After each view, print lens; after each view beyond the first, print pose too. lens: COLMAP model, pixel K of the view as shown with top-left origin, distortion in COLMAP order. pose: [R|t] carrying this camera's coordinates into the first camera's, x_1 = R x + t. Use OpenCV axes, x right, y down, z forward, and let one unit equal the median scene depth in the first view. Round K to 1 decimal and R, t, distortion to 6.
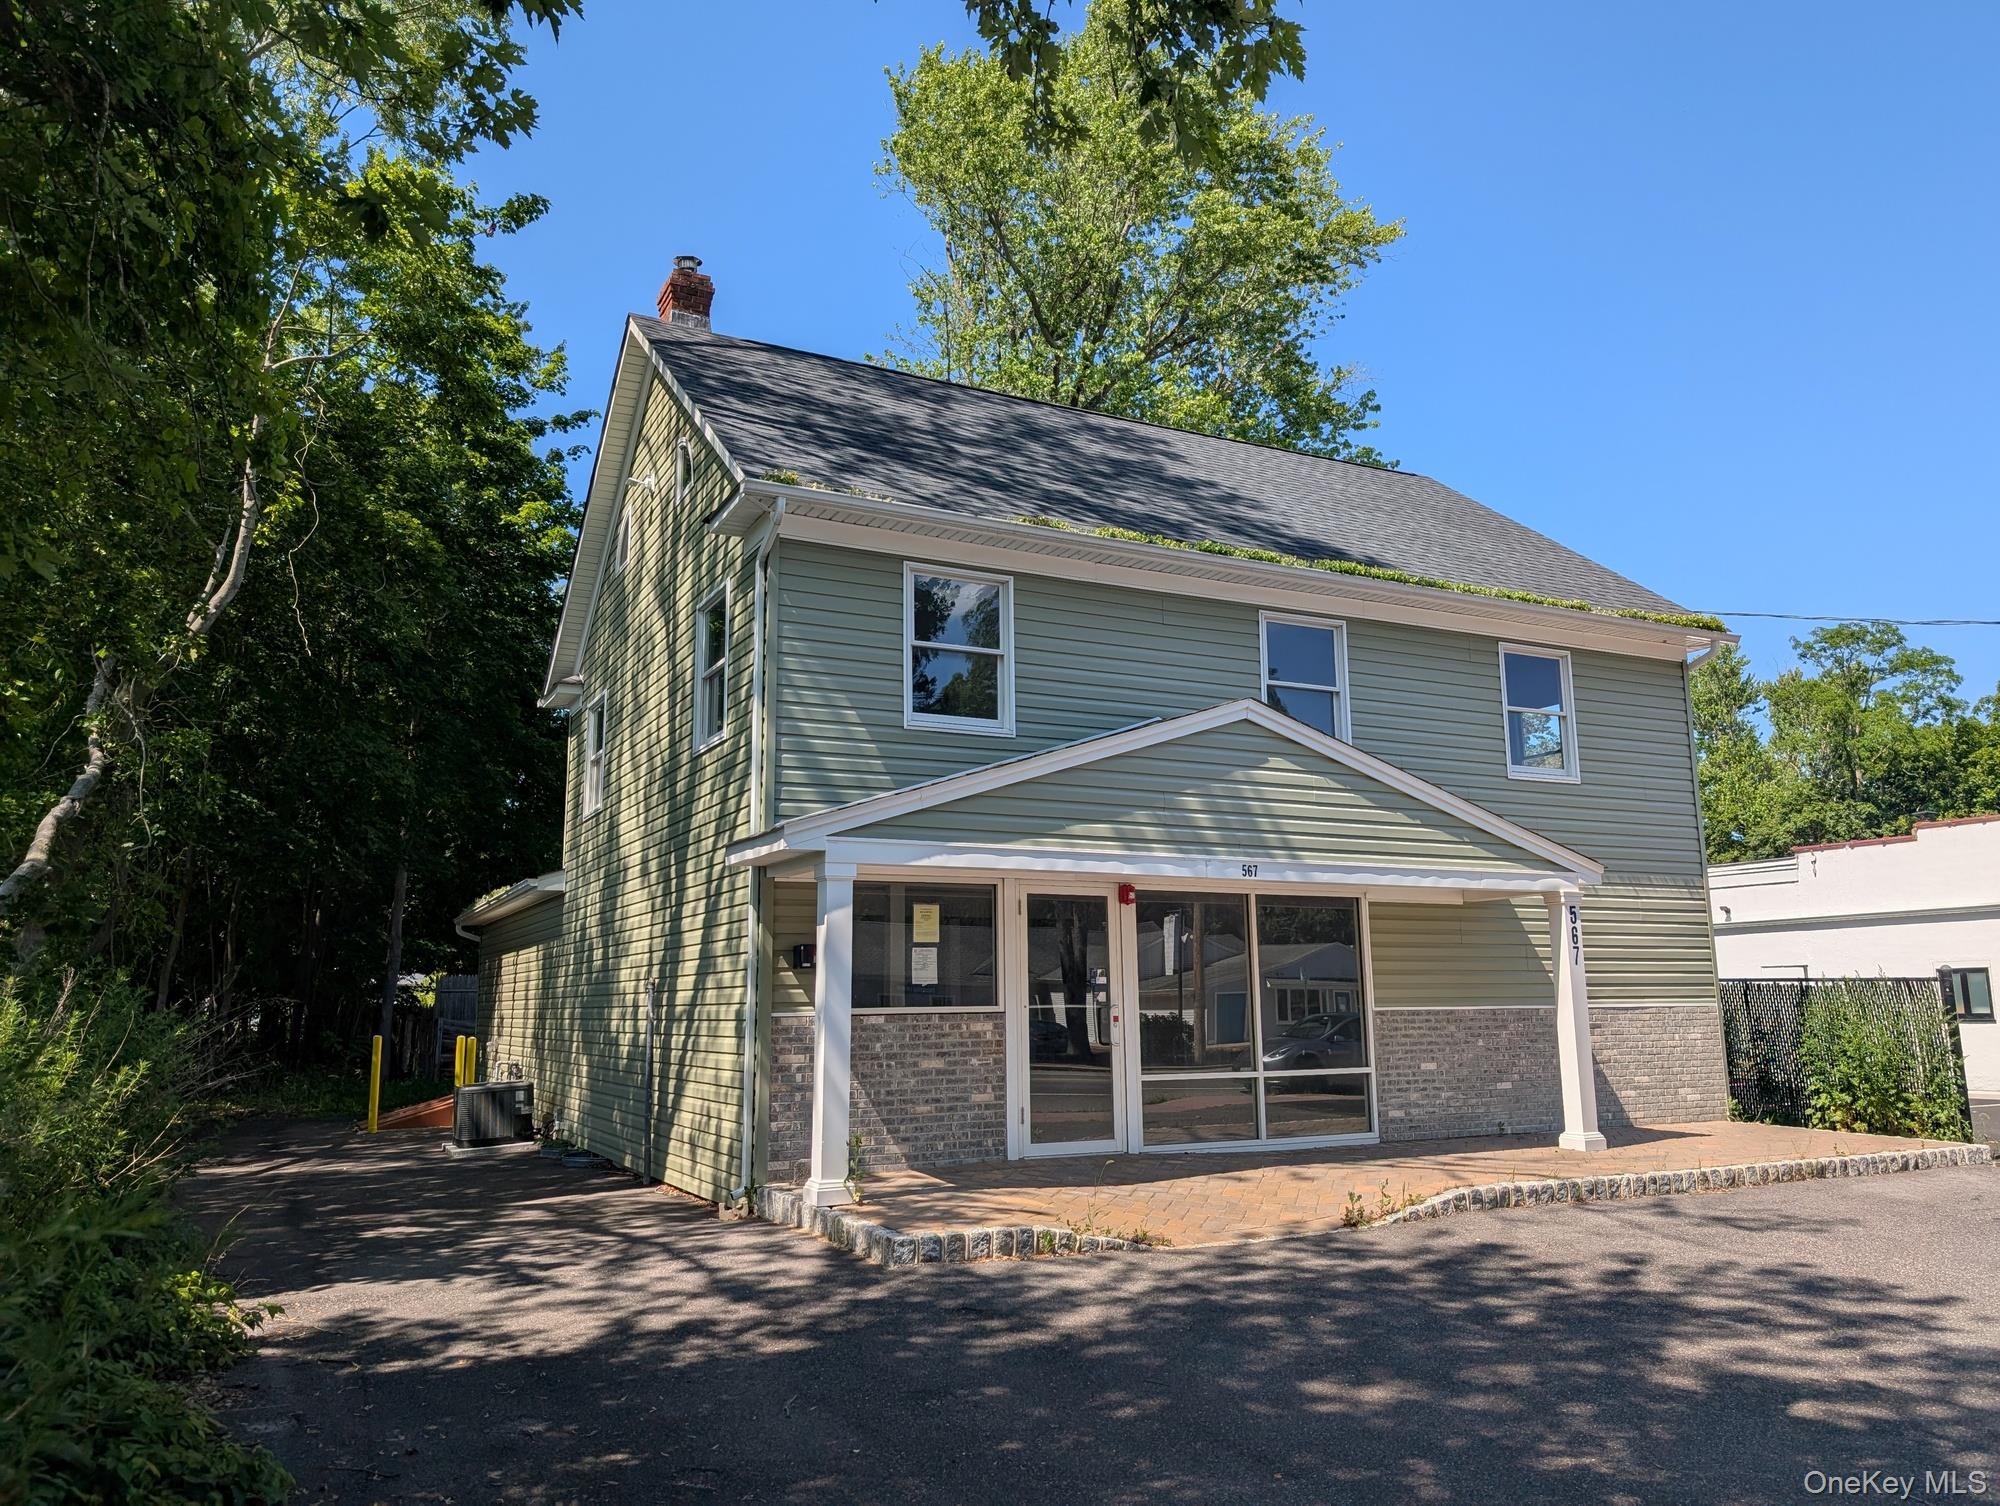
lens RADIAL K [[1429.6, 0, 1000.0], [0, 1429.6, 753.0], [0, 0, 1]] dist [0.088942, -0.102358]
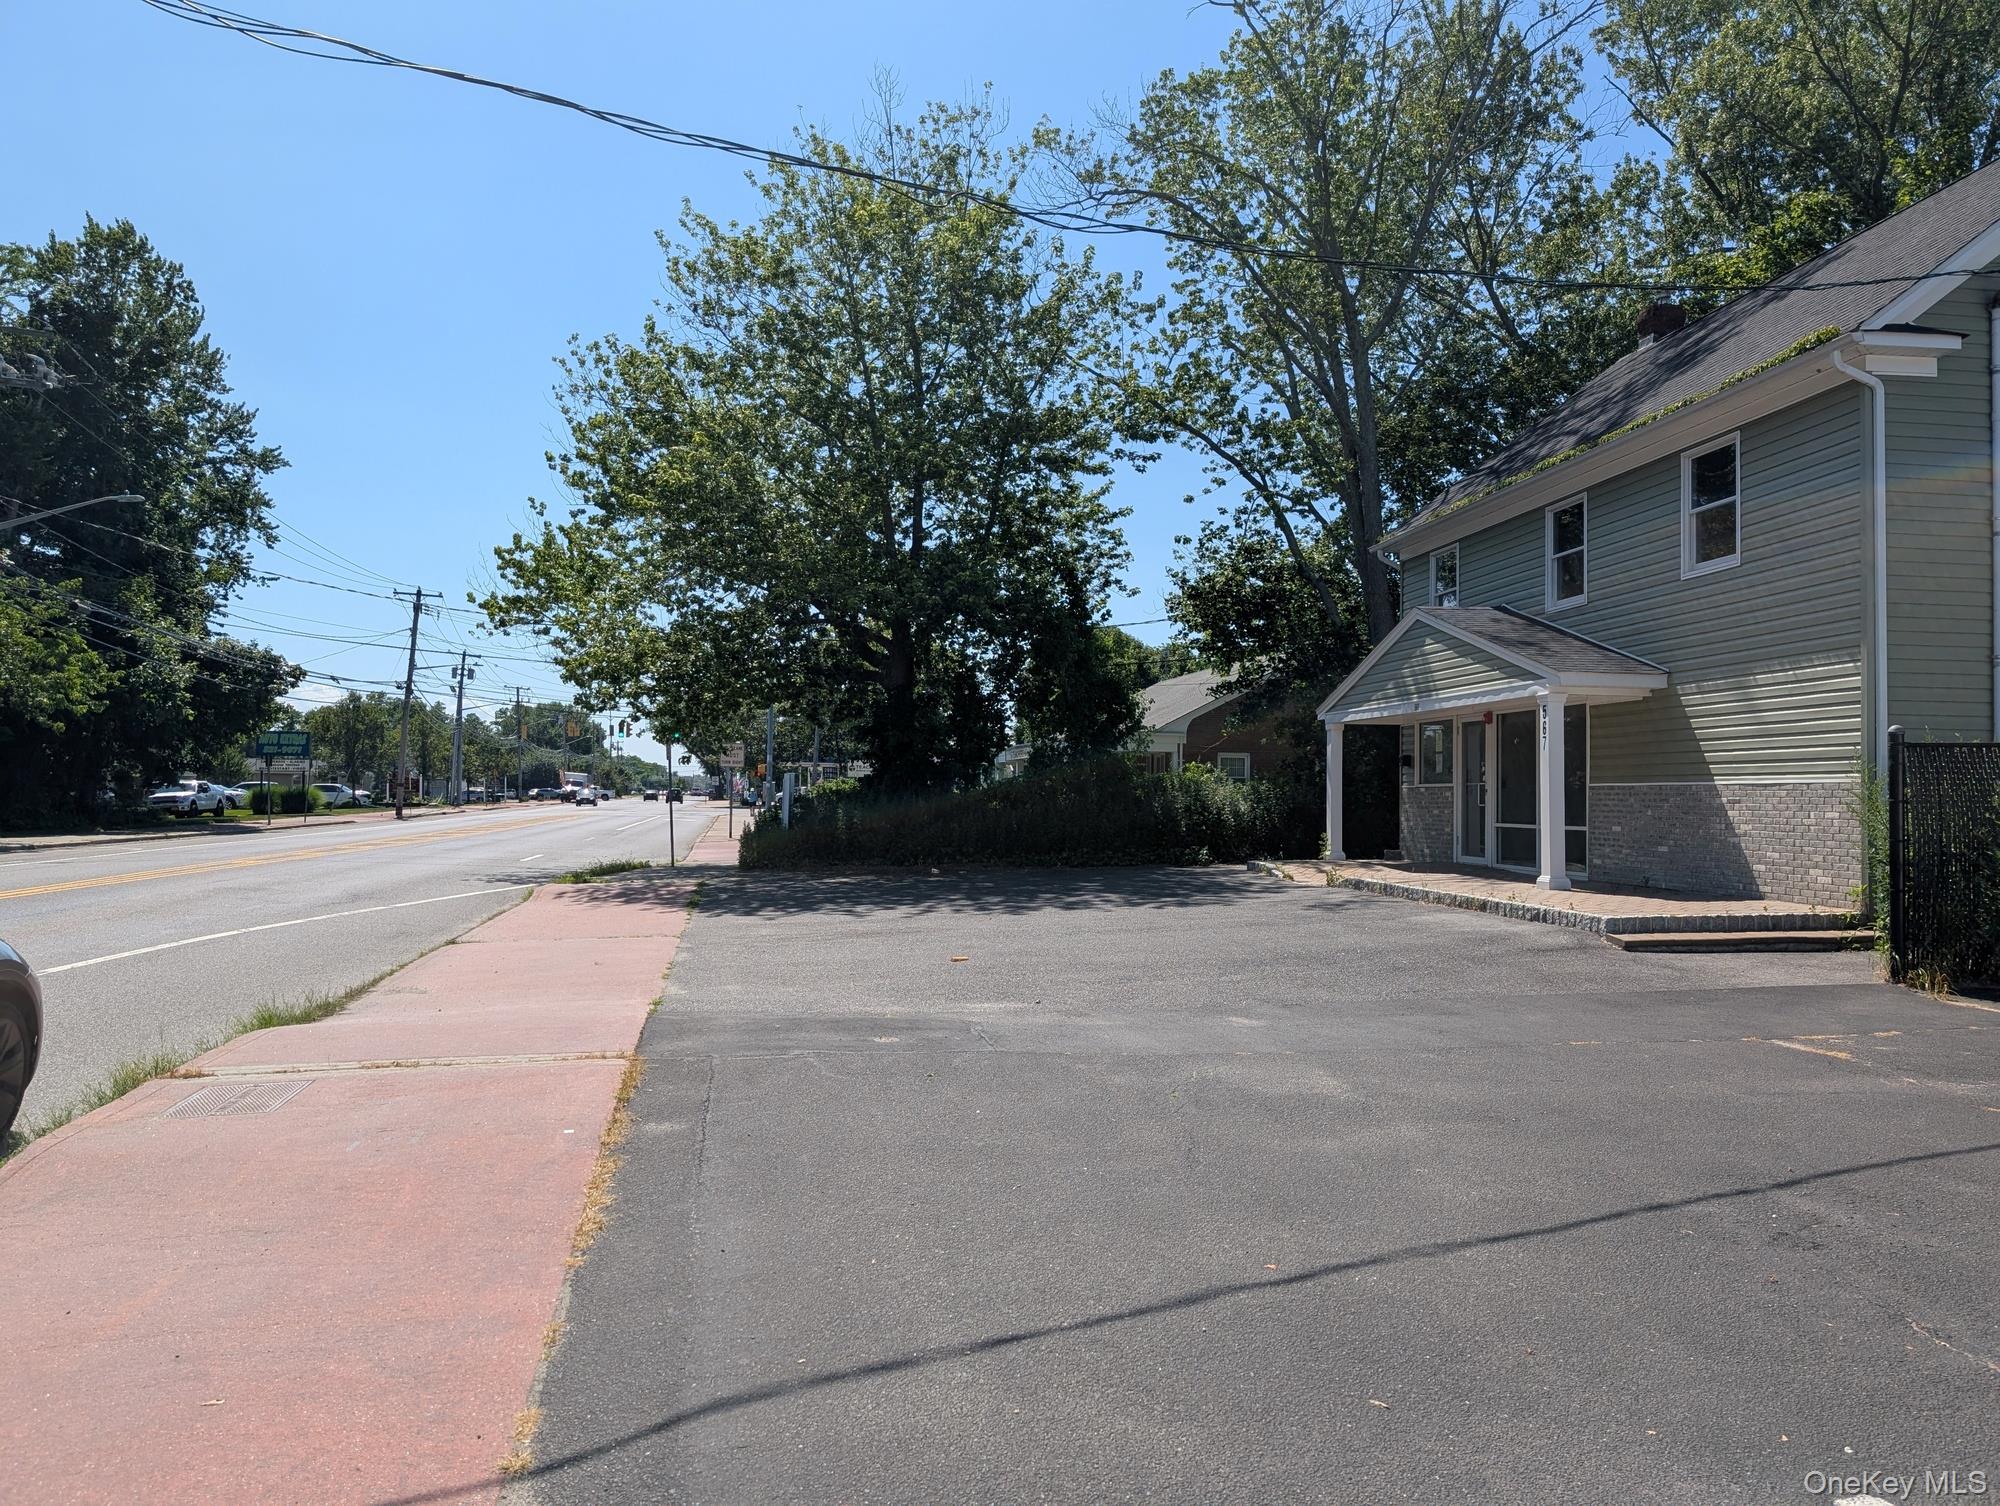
lens RADIAL K [[1406.5, 0, 983.7], [0, 1406.5, 750.3], [0, 0, 1]] dist [0.076639, -0.163895]
pose [[-0.356519, -0.024142, -0.933976, 1.926958], [0.152888, 0.984683, -0.083814, 0.192761], [0.921694, -0.172675, -0.347367, 1.069641]]
